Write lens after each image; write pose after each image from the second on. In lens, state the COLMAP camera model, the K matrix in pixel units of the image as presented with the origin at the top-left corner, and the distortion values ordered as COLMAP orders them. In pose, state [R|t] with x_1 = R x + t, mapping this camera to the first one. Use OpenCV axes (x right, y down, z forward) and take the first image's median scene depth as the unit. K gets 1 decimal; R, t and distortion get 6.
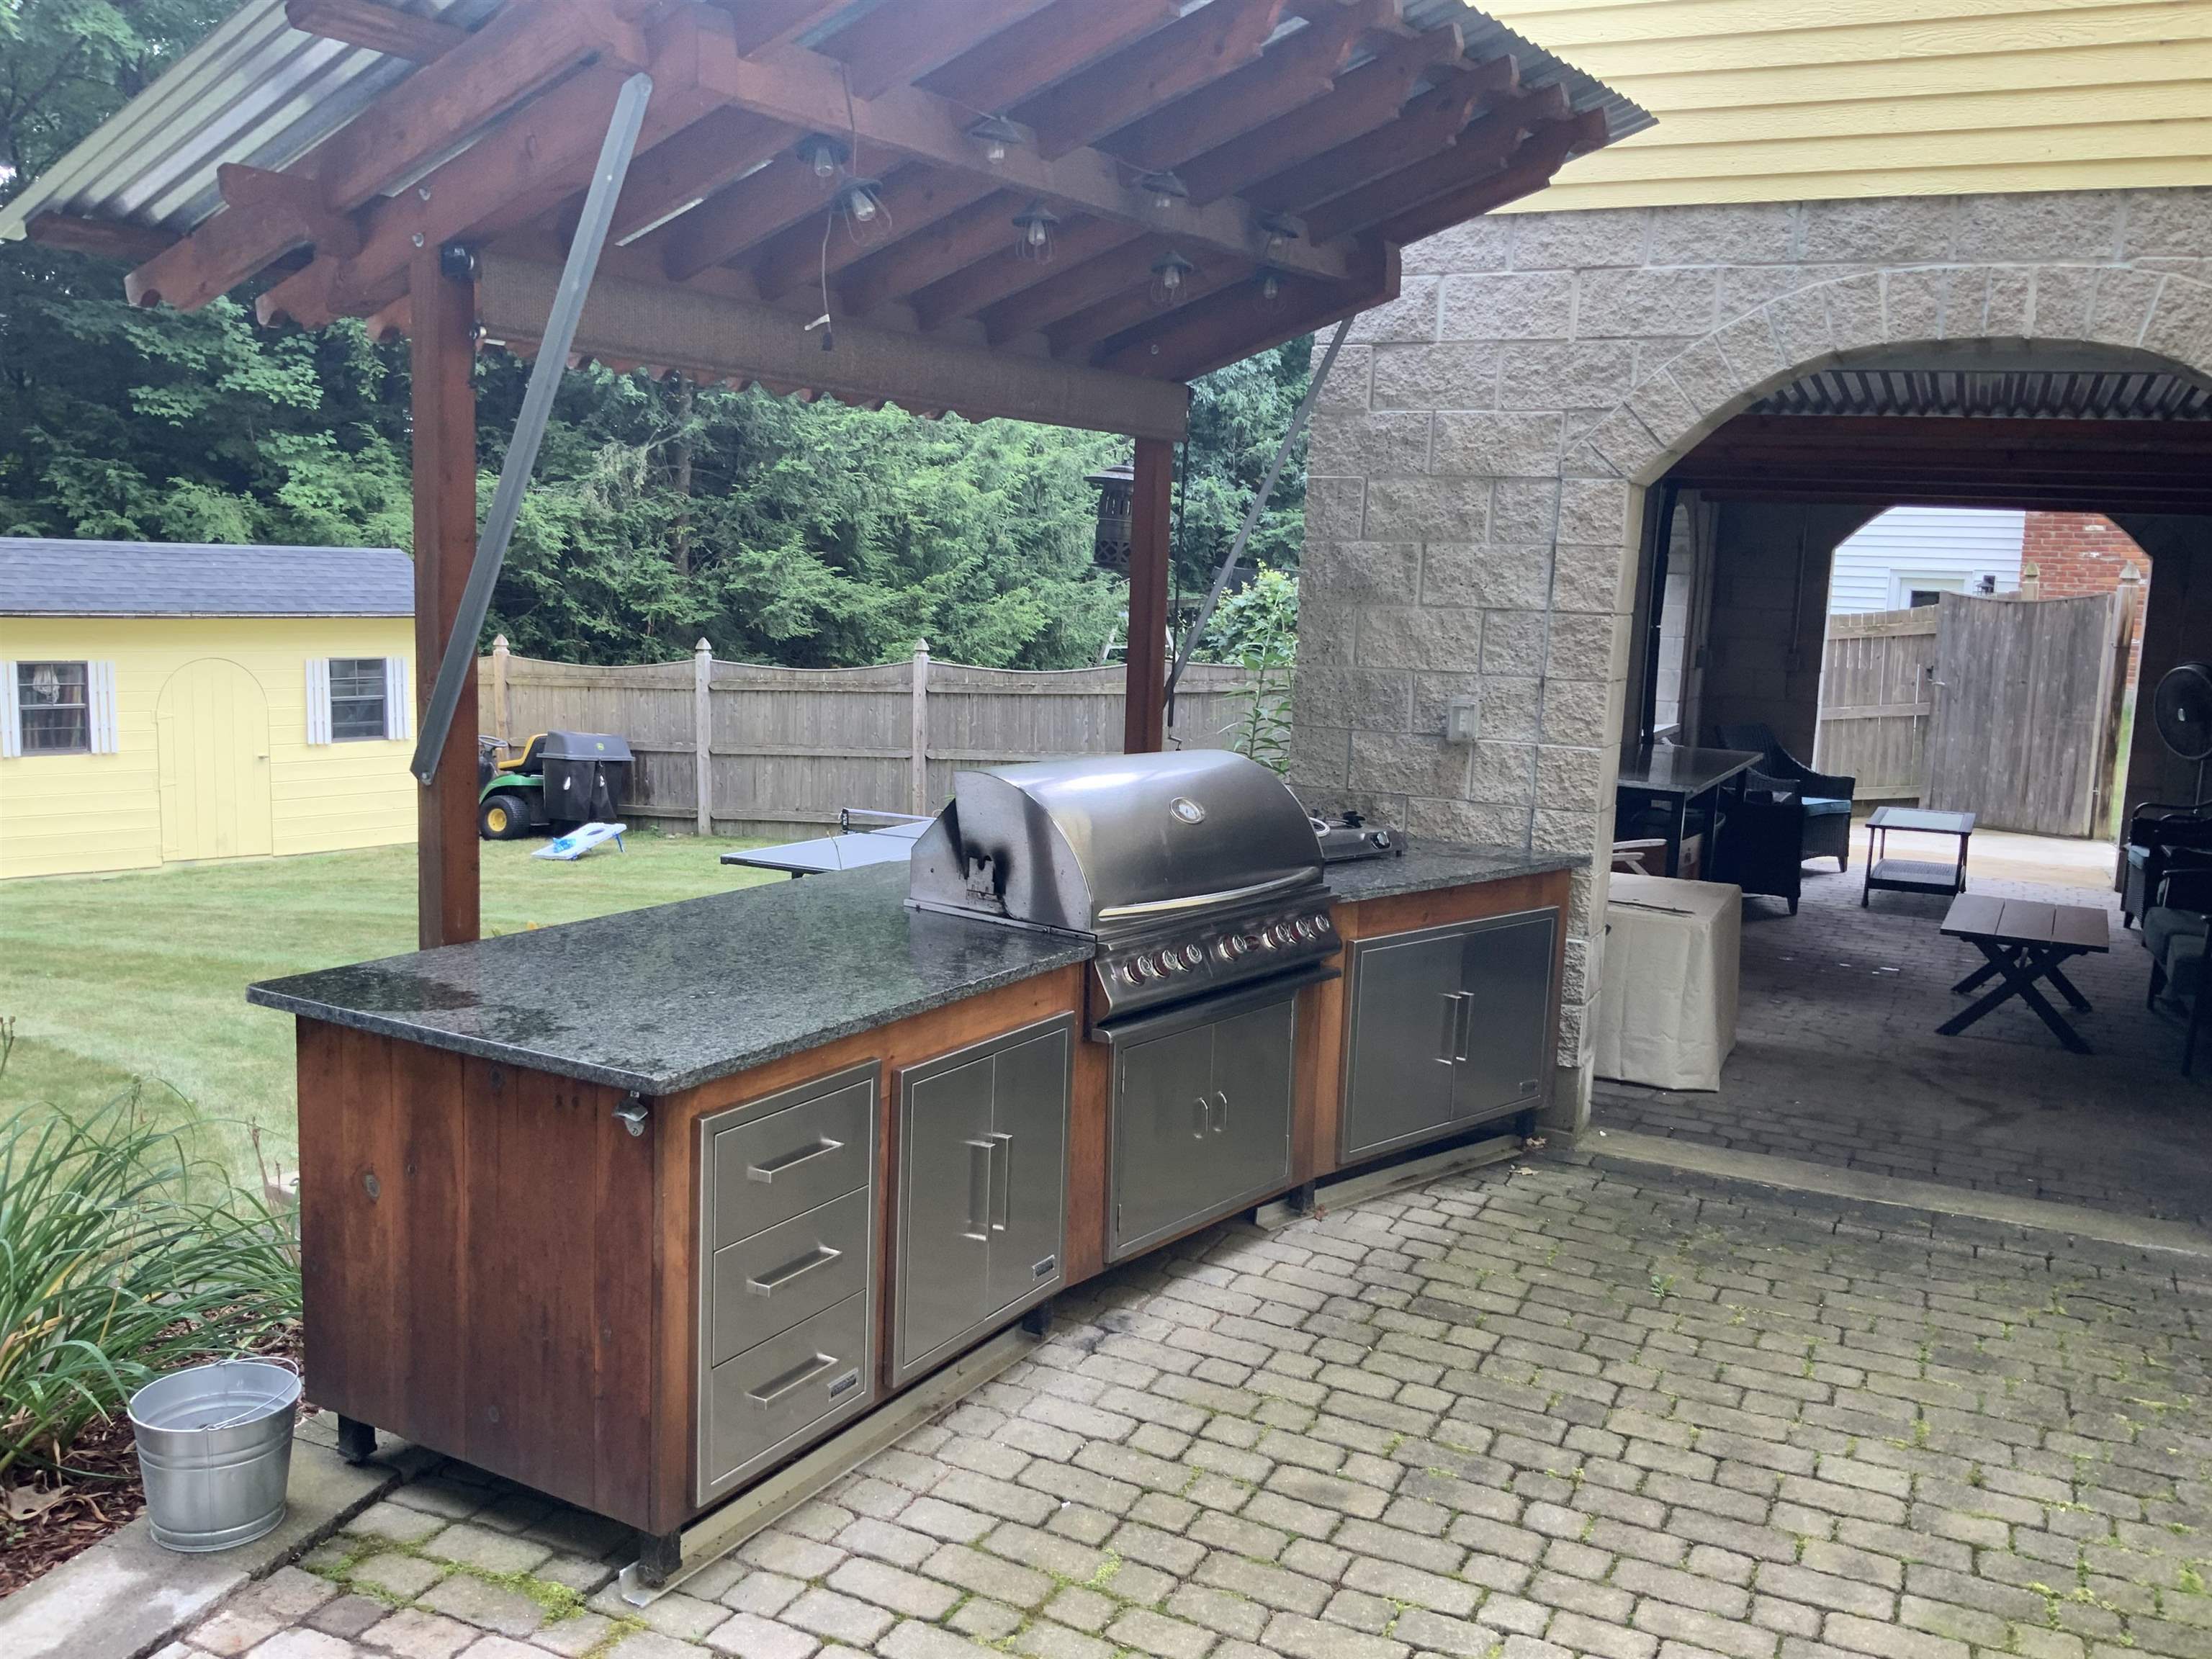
lens RADIAL K [[1827.7, 0, 1093.0], [0, 1827.7, 823.2], [0, 0, 1]] dist [0.063278, -0.138720]
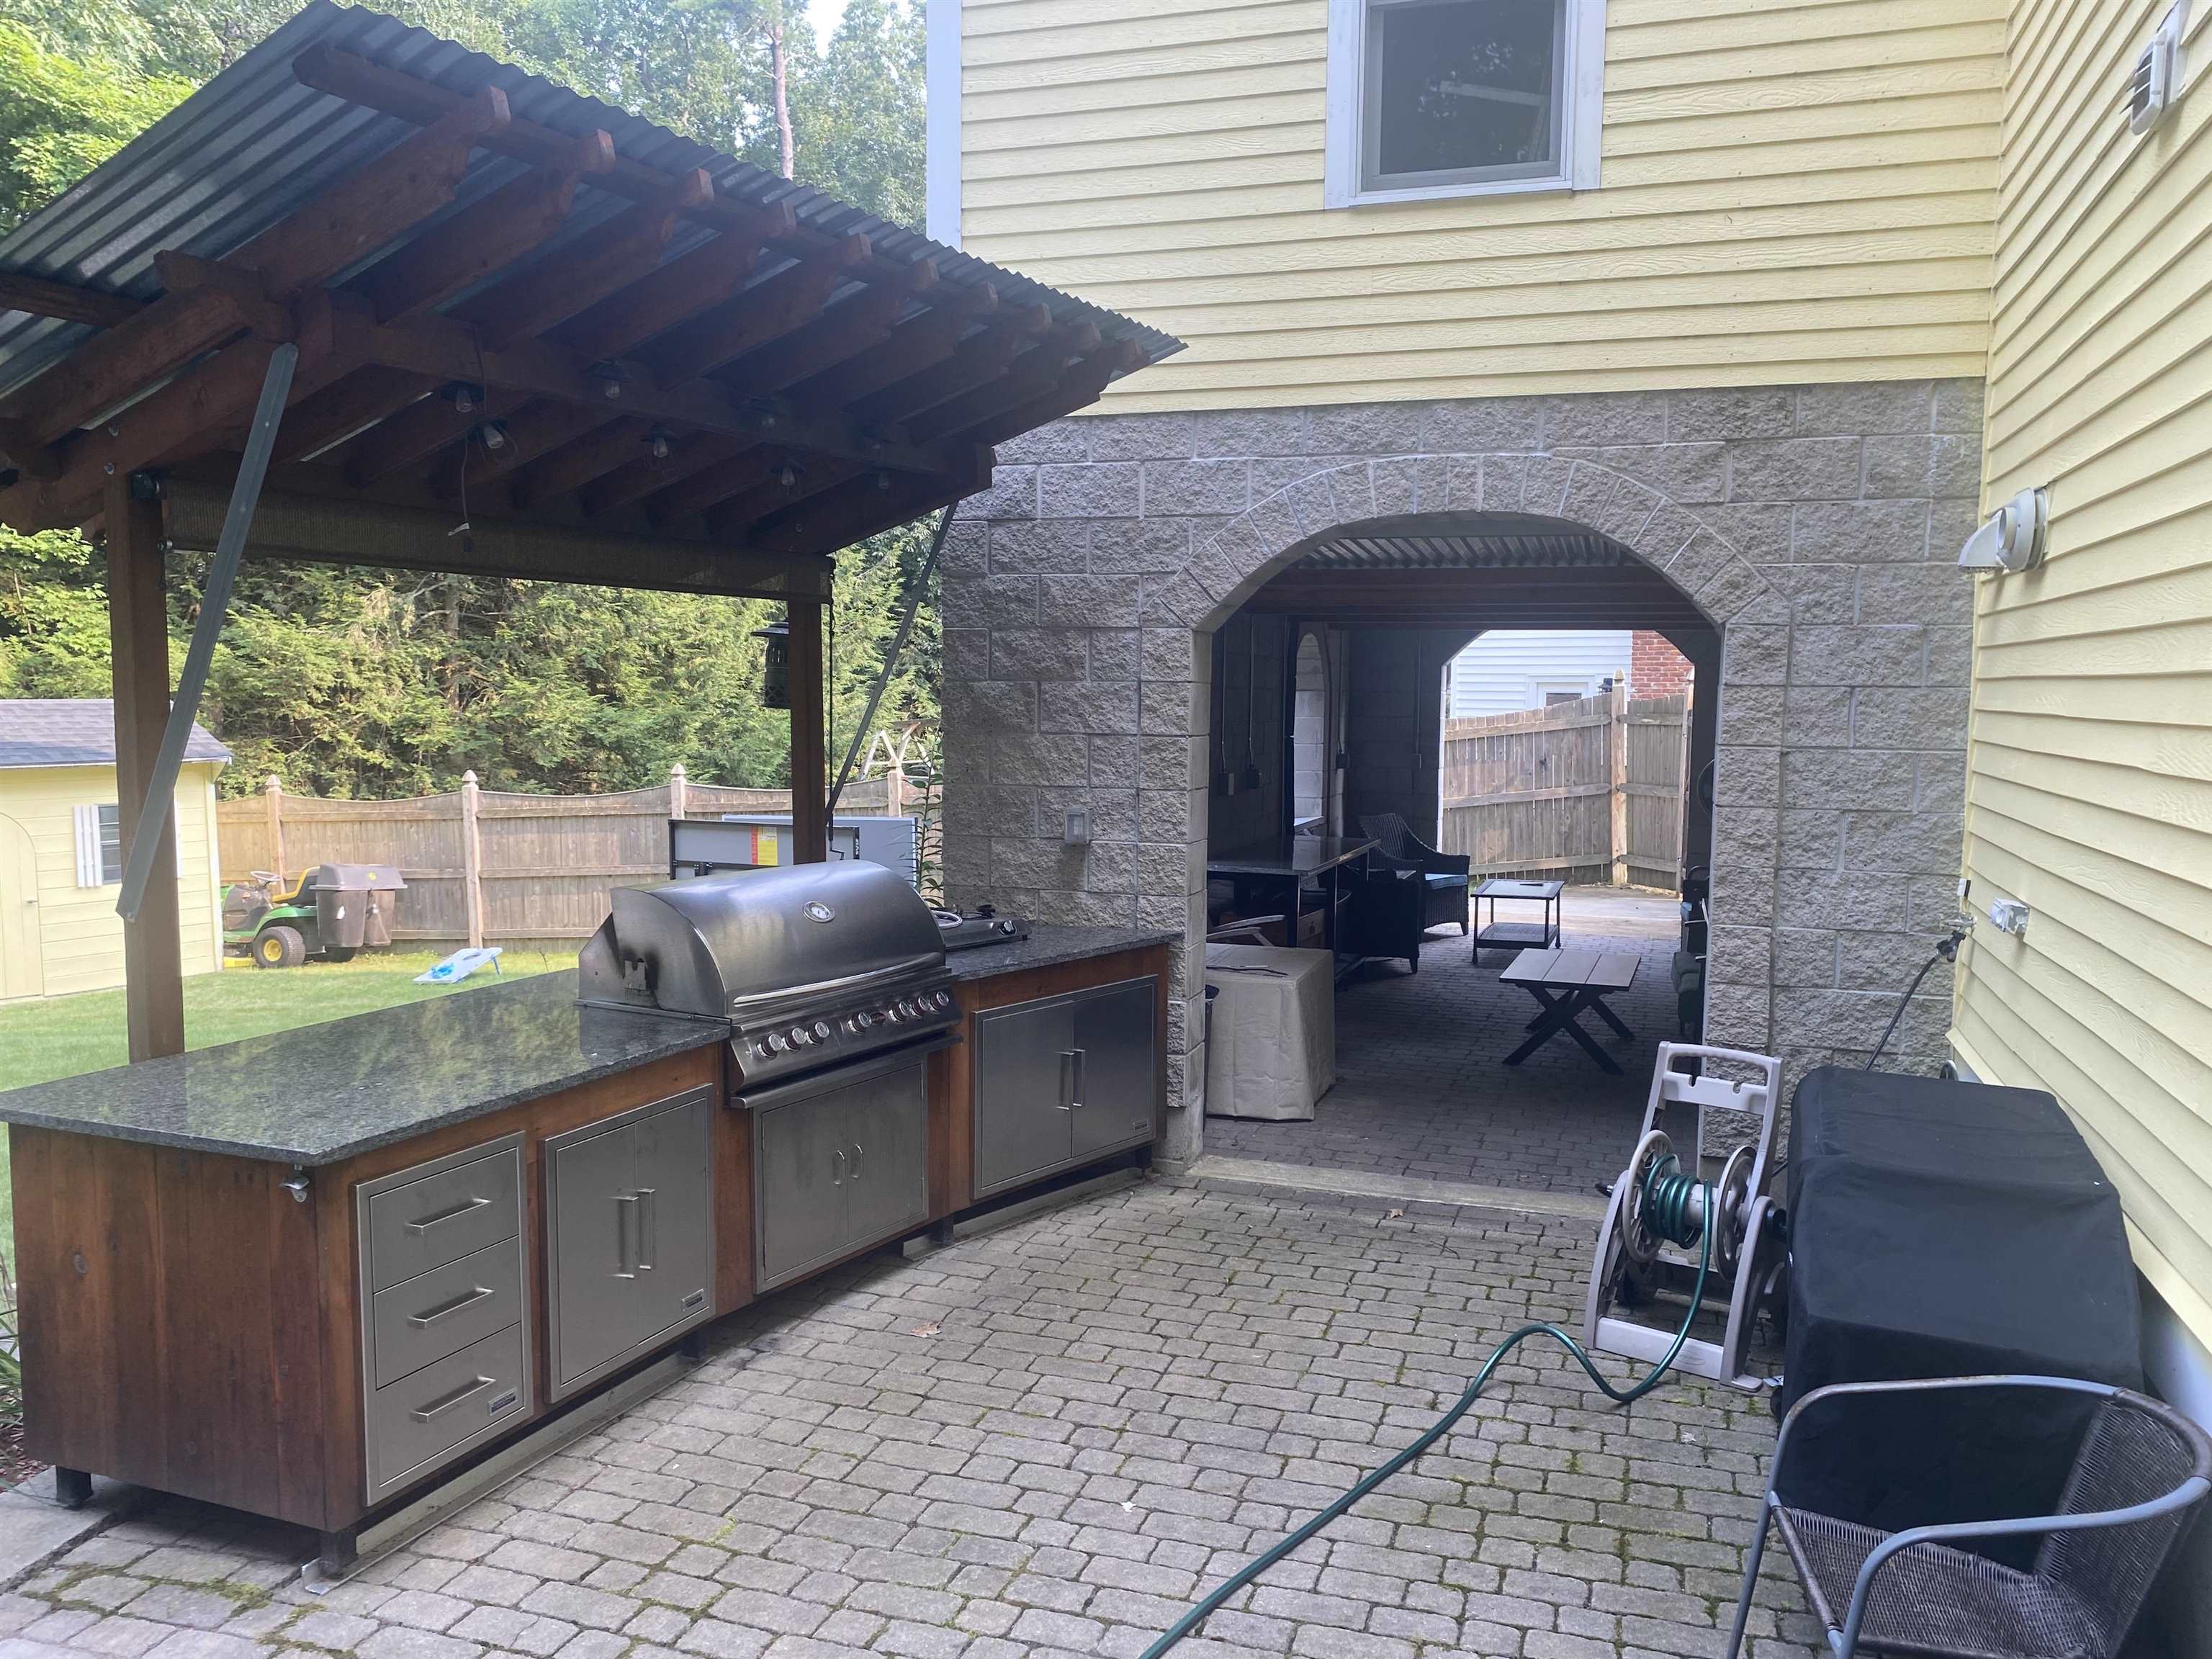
lens RADIAL K [[1720.4, 0, 1132.8], [0, 1720.4, 837.9], [0, 0, 1]] dist [0.111008, -0.159227]
pose [[0.990872, -0.042494, 0.127931, 0.099215], [0.048419, 0.997877, -0.043560, 0.003699], [-0.125809, 0.049357, 0.990826, -0.146447]]
